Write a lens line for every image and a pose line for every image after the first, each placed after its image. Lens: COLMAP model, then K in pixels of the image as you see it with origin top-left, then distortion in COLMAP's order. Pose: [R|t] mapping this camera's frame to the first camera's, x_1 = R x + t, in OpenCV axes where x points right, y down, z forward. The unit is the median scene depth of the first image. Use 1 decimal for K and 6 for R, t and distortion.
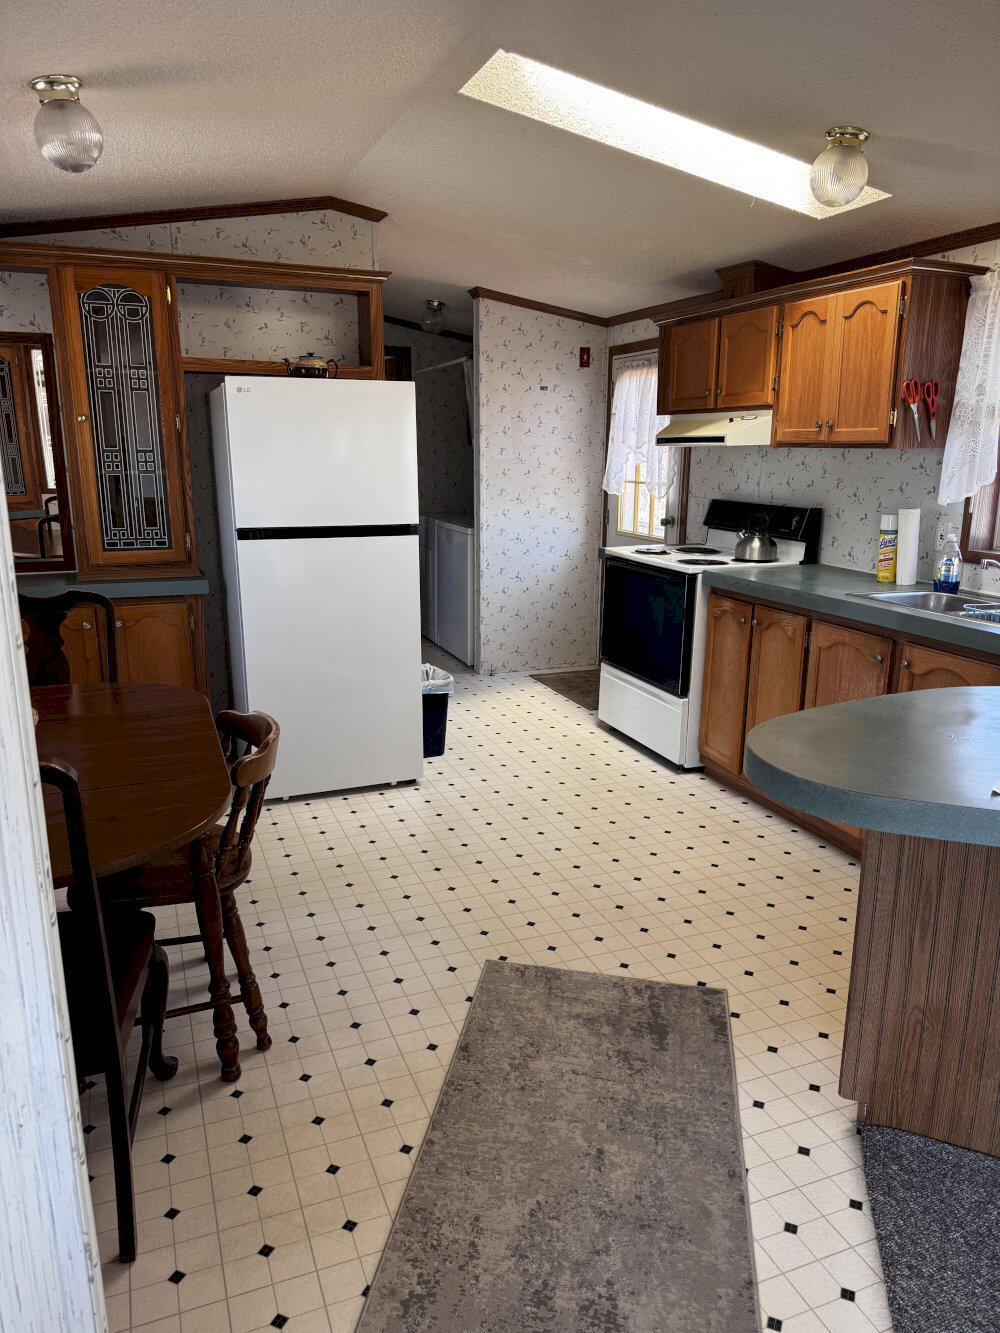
lens RADIAL K [[931.9, 0, 500.8], [0, 931.9, 675.7], [0, 0, 1]] dist [0.094644, -0.149150]
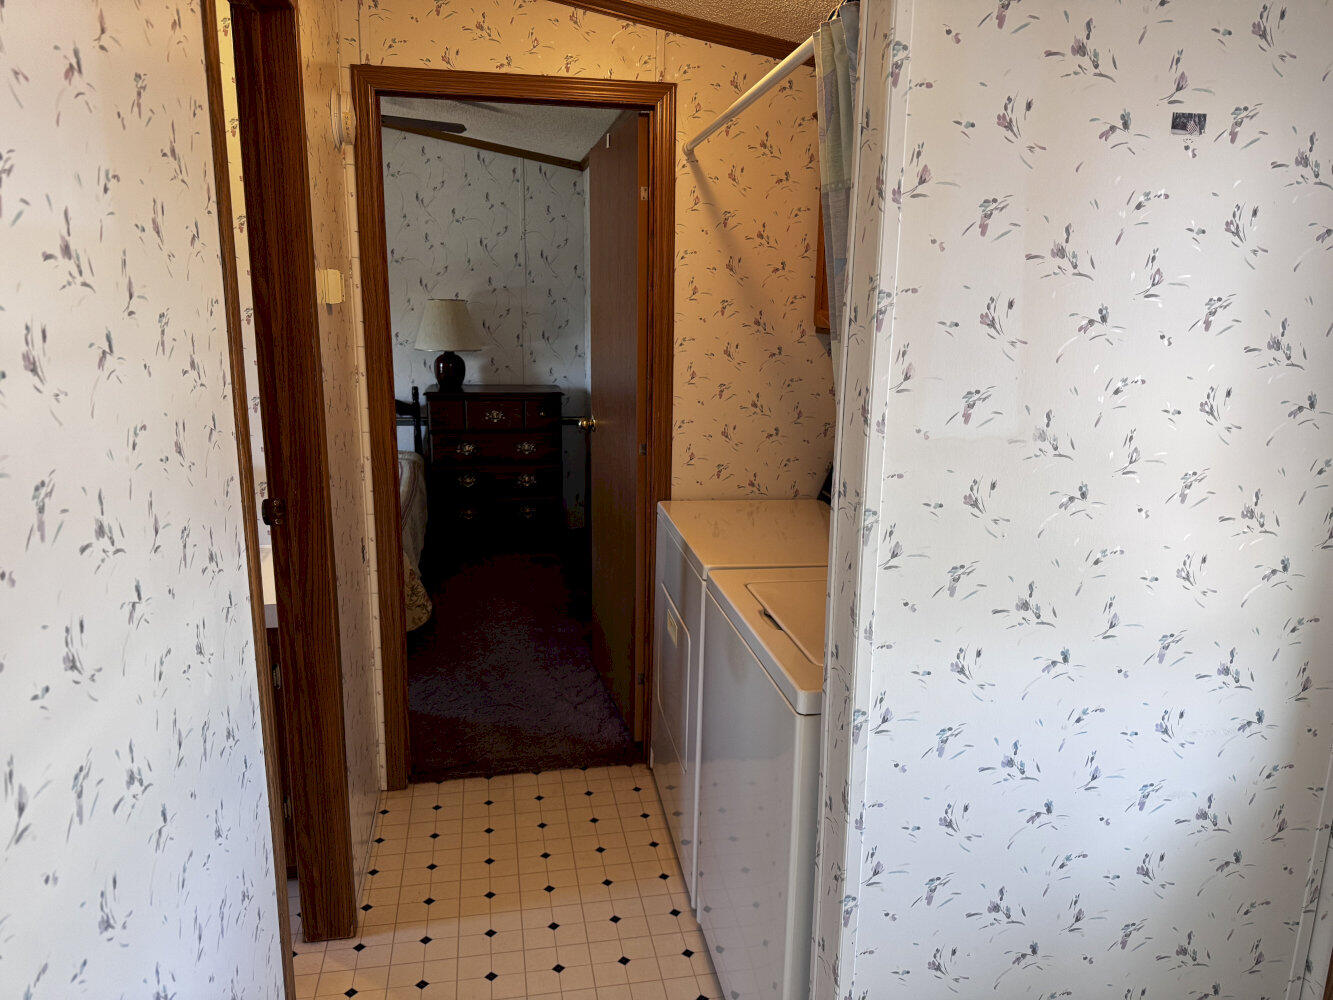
lens RADIAL K [[931.9, 0, 666.5], [0, 931.9, 500.0], [0, 0, 1]] dist [0.094644, -0.149150]
pose [[0.982224, 0.047504, -0.181604, -0.041292], [-0.052892, 0.998289, -0.024941, -0.310939], [0.180109, 0.034103, 0.983055, 1.149219]]
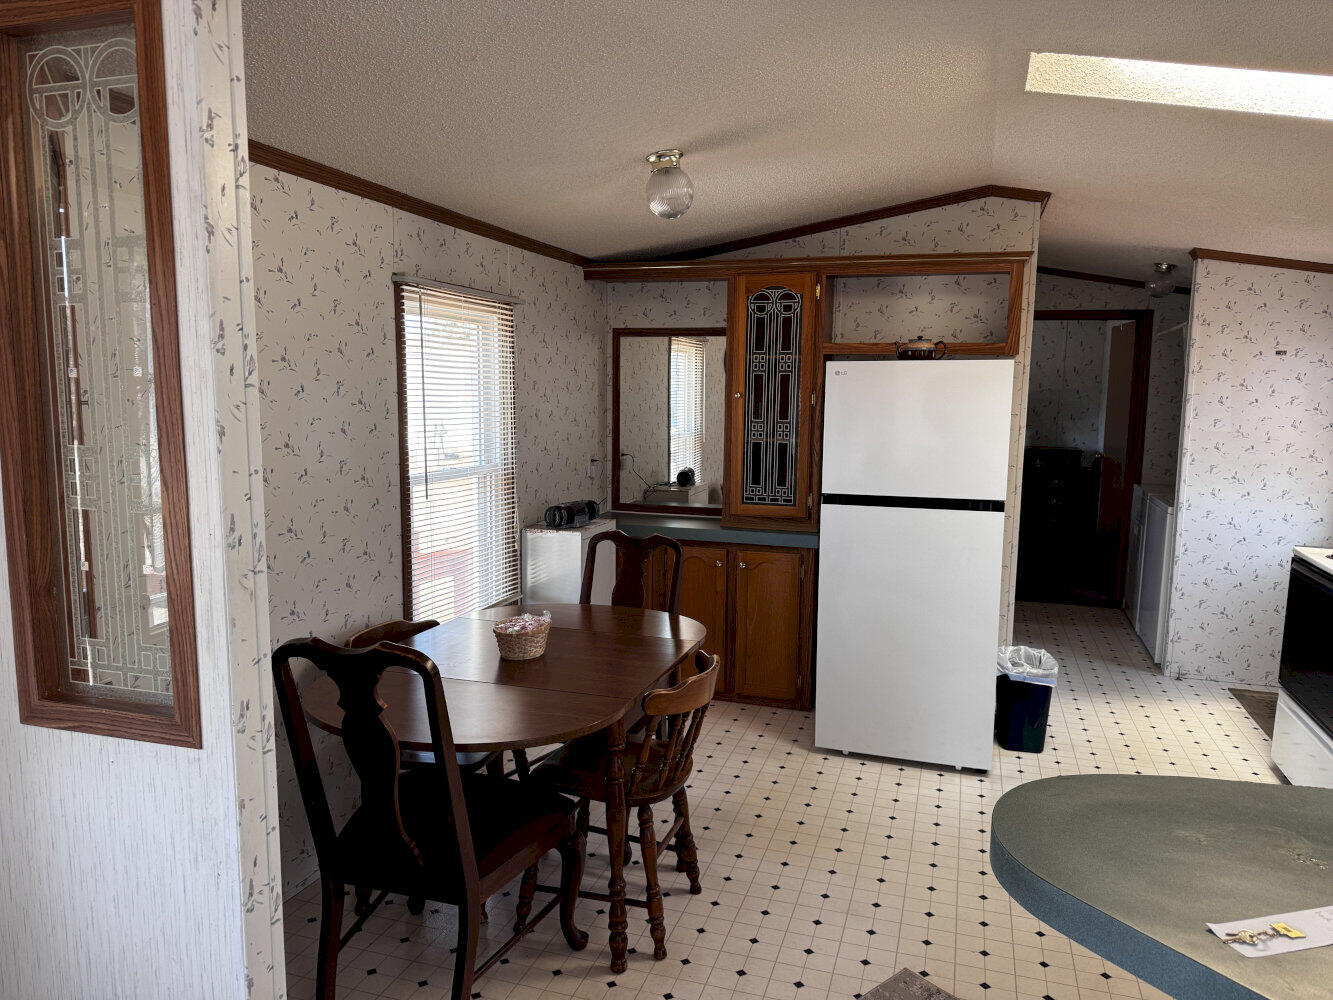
lens RADIAL K [[941.3, 0, 670.6], [0, 941.3, 508.1], [0, 0, 1]] dist [0.067415, -0.086613]
pose [[0.773364, 0.085492, -0.628172, 0.255681], [-0.160977, 0.984871, -0.064147, -0.037532], [0.613184, 0.150730, 0.775426, 0.031194]]
